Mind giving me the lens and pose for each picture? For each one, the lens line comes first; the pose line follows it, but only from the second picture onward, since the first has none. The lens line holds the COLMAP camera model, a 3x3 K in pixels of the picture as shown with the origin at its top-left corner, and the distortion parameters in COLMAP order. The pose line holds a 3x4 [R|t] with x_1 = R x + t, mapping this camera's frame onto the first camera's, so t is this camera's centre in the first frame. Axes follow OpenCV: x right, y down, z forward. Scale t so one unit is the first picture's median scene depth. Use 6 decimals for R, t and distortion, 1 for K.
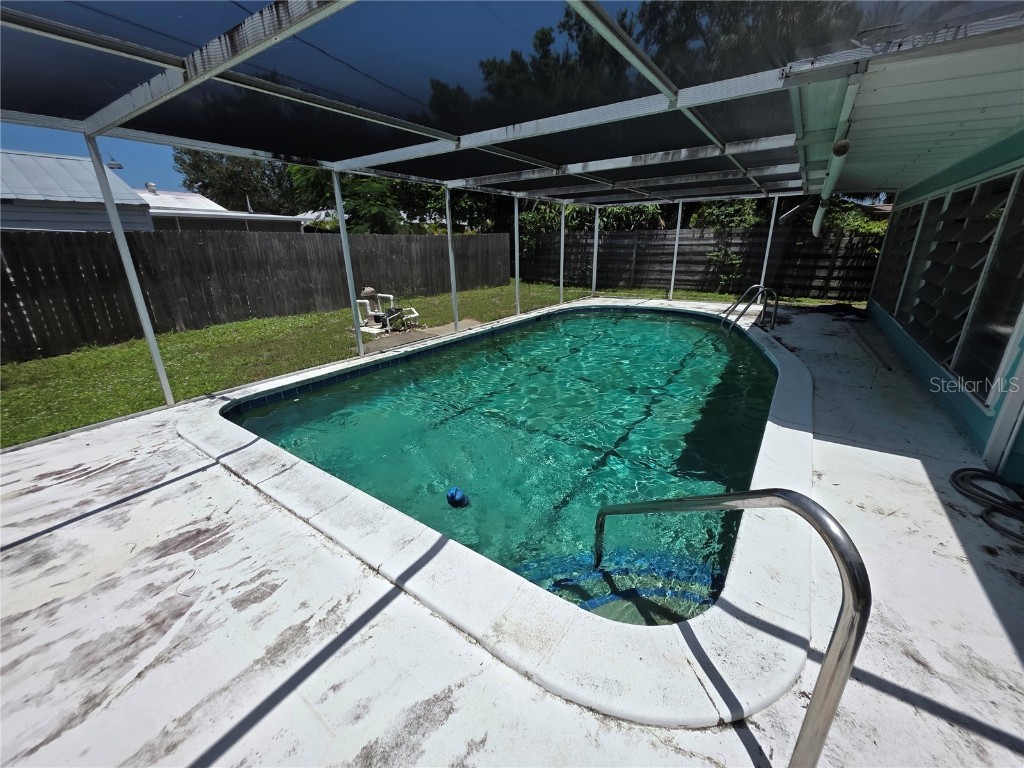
lens RADIAL K [[410.8, 0, 513.1], [0, 410.8, 380.6], [0, 0, 1]] dist [0.001802, -0.000367]
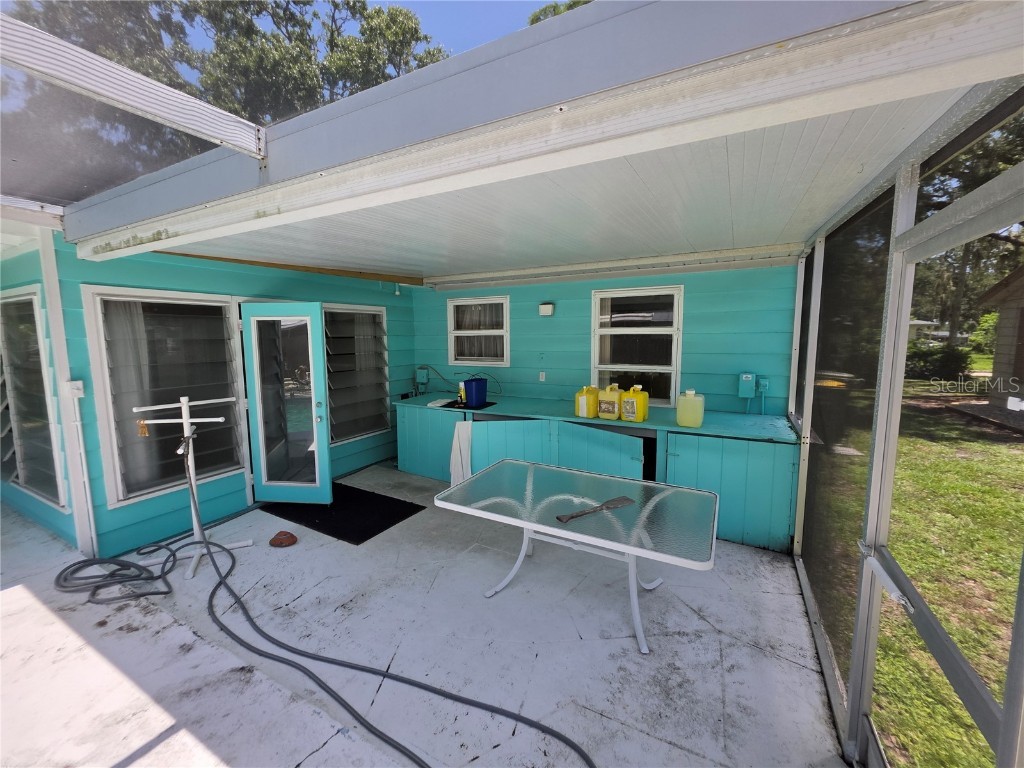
lens RADIAL K [[410.0, 0, 513.4], [0, 410.0, 380.9], [0, 0, 1]] dist [0.000966, 0.000727]
pose [[-0.112255, -0.094075, 0.989216, -0.028938], [0.324036, 0.937625, 0.125940, -0.000451], [-0.939361, 0.334679, -0.074769, -0.114641]]
